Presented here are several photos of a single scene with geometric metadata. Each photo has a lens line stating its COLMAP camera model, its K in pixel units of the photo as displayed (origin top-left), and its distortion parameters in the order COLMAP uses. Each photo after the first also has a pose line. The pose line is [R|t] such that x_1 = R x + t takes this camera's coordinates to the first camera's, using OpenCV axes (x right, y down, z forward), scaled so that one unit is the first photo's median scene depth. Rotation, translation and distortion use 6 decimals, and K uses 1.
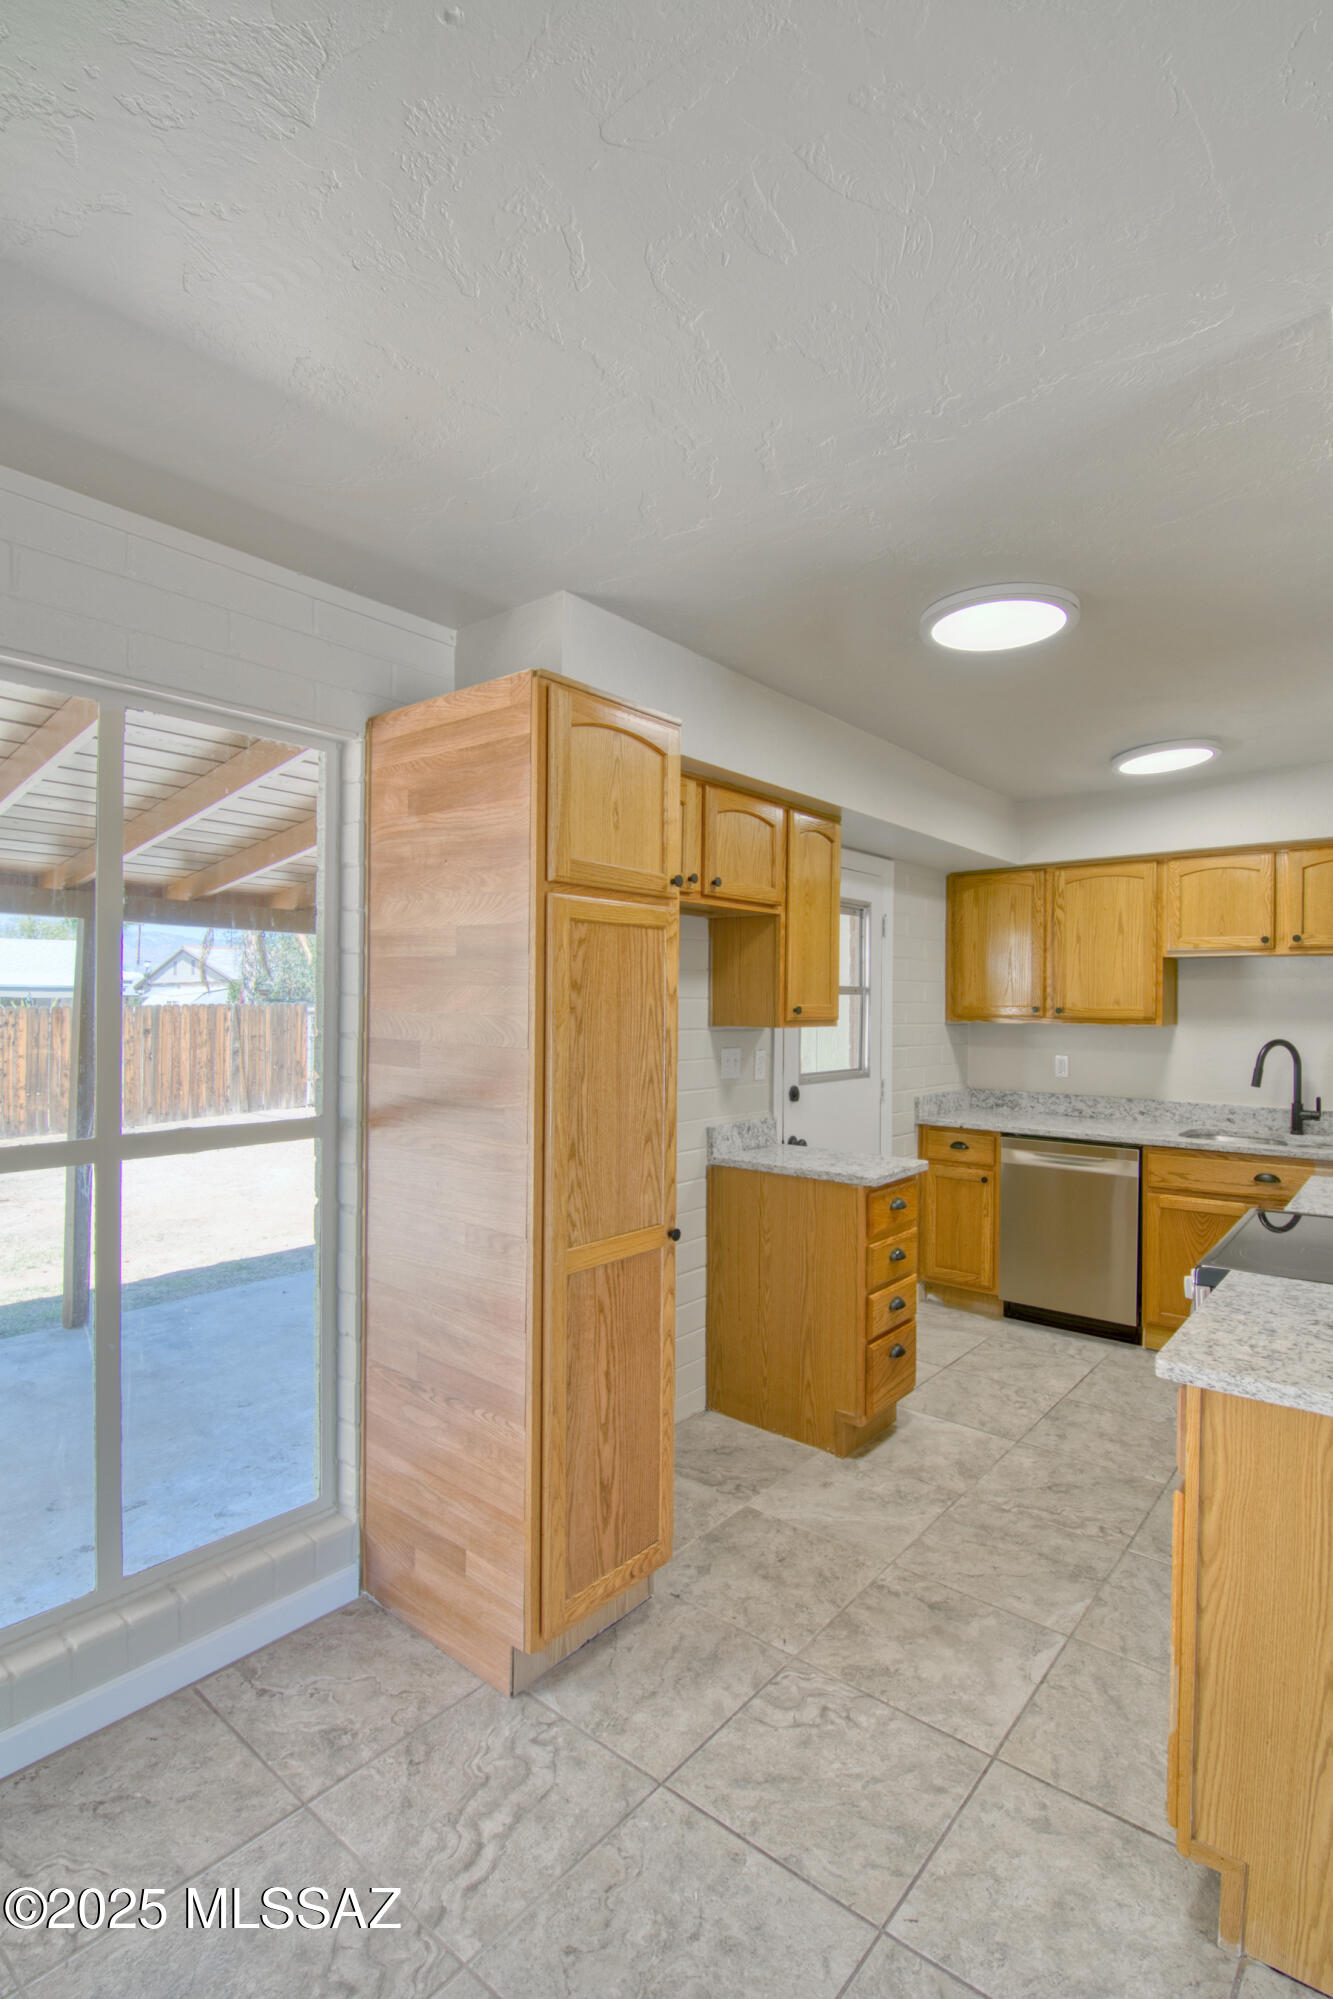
lens RADIAL K [[962.6, 0, 678.1], [0, 962.6, 1007.0], [0, 0, 1]] dist [-0.003608, -0.012738]
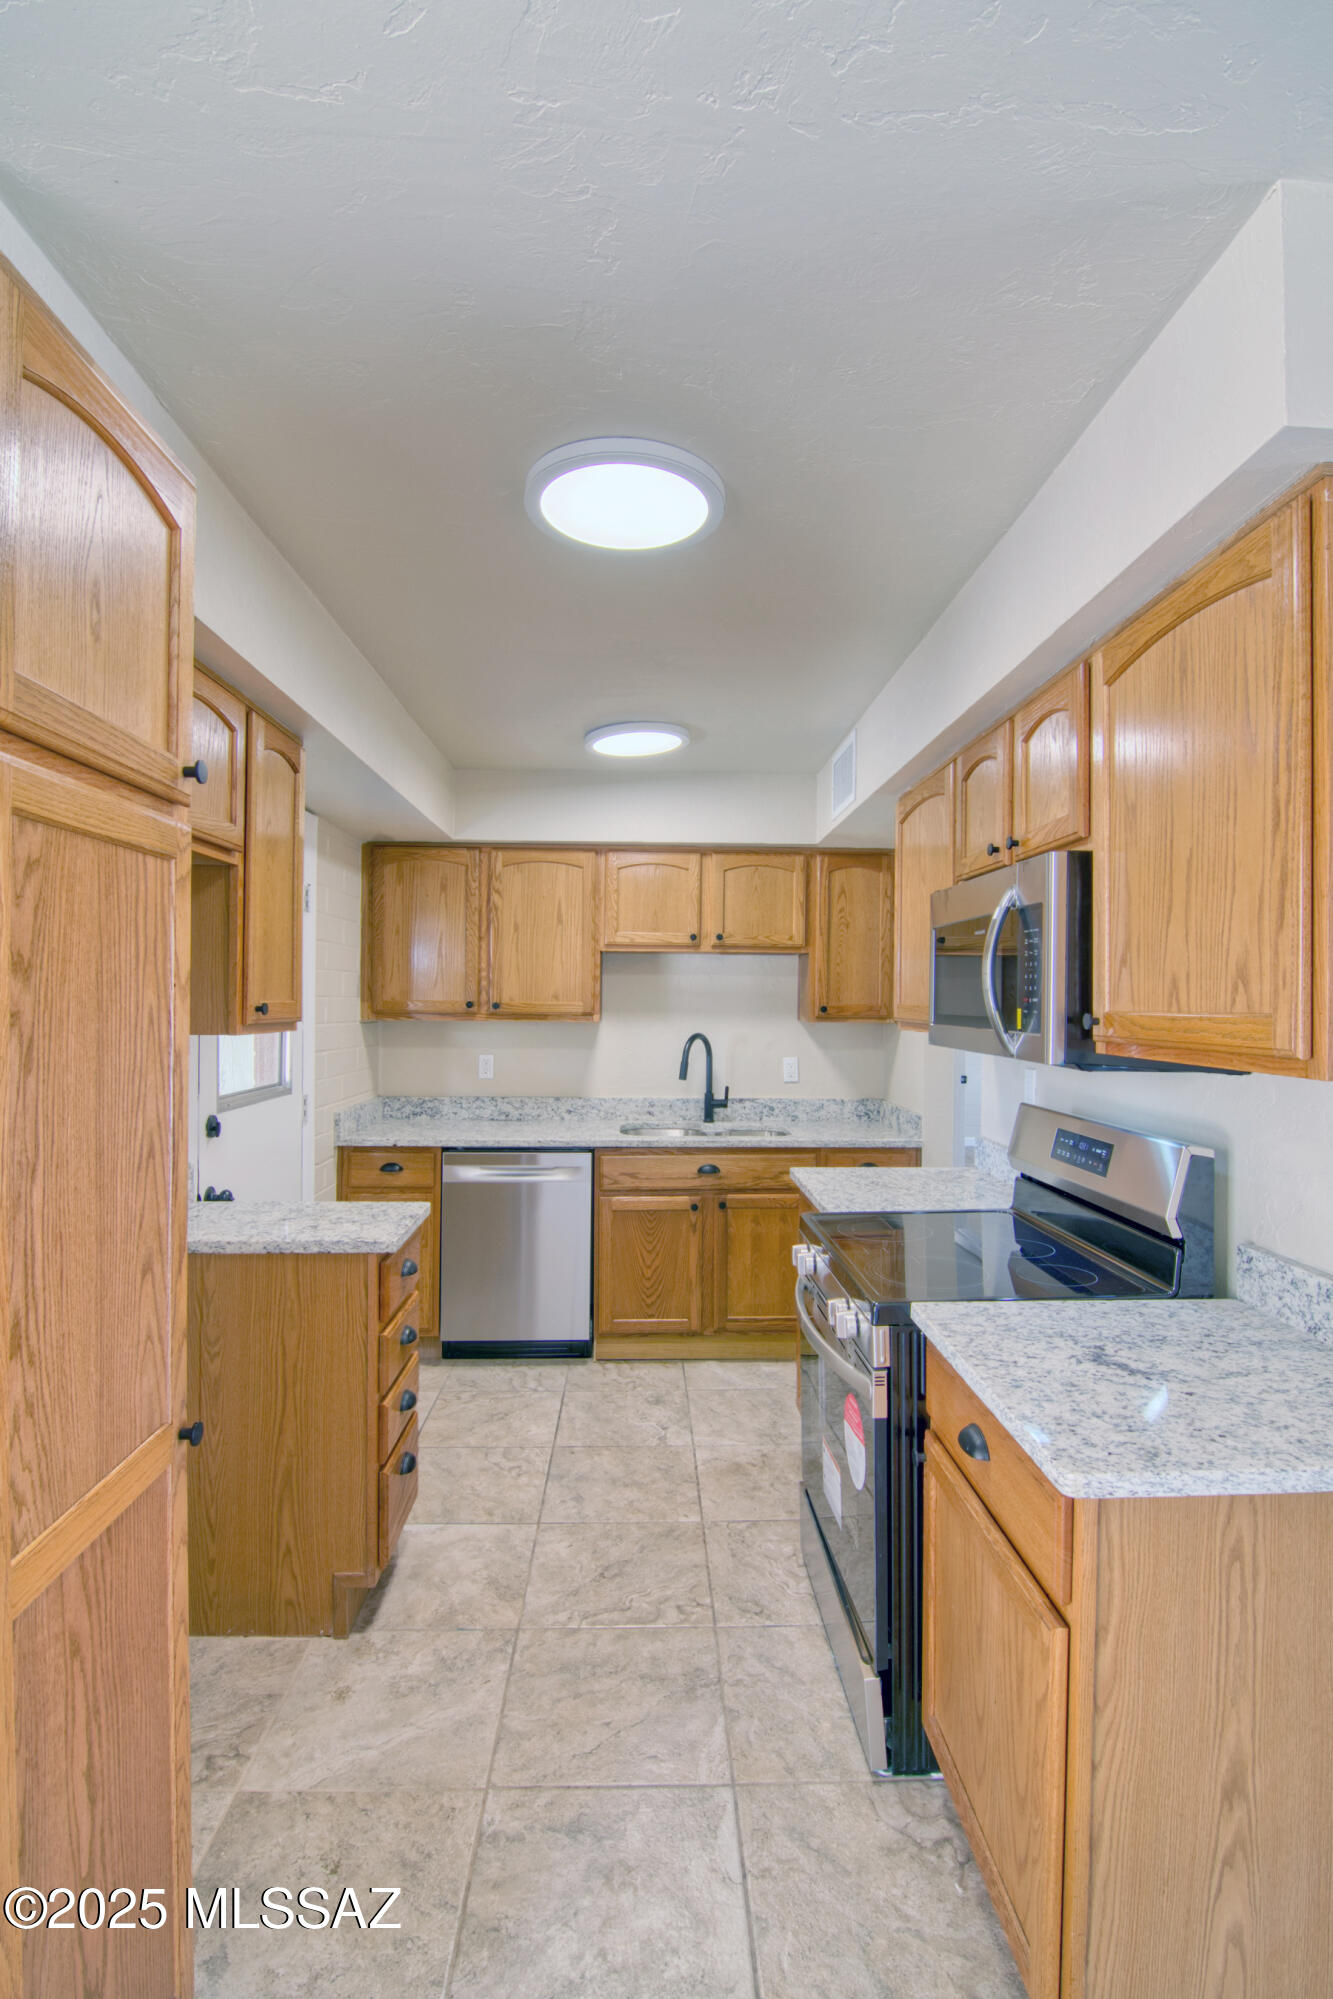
lens RADIAL K [[962.6, 0, 678.1], [0, 962.6, 1007.0], [0, 0, 1]] dist [-0.003608, -0.012738]
pose [[0.746506, -0.004183, 0.665365, -0.108290], [-0.001810, 0.999964, 0.008317, -0.004221], [-0.665376, -0.007413, 0.746472, 0.293667]]
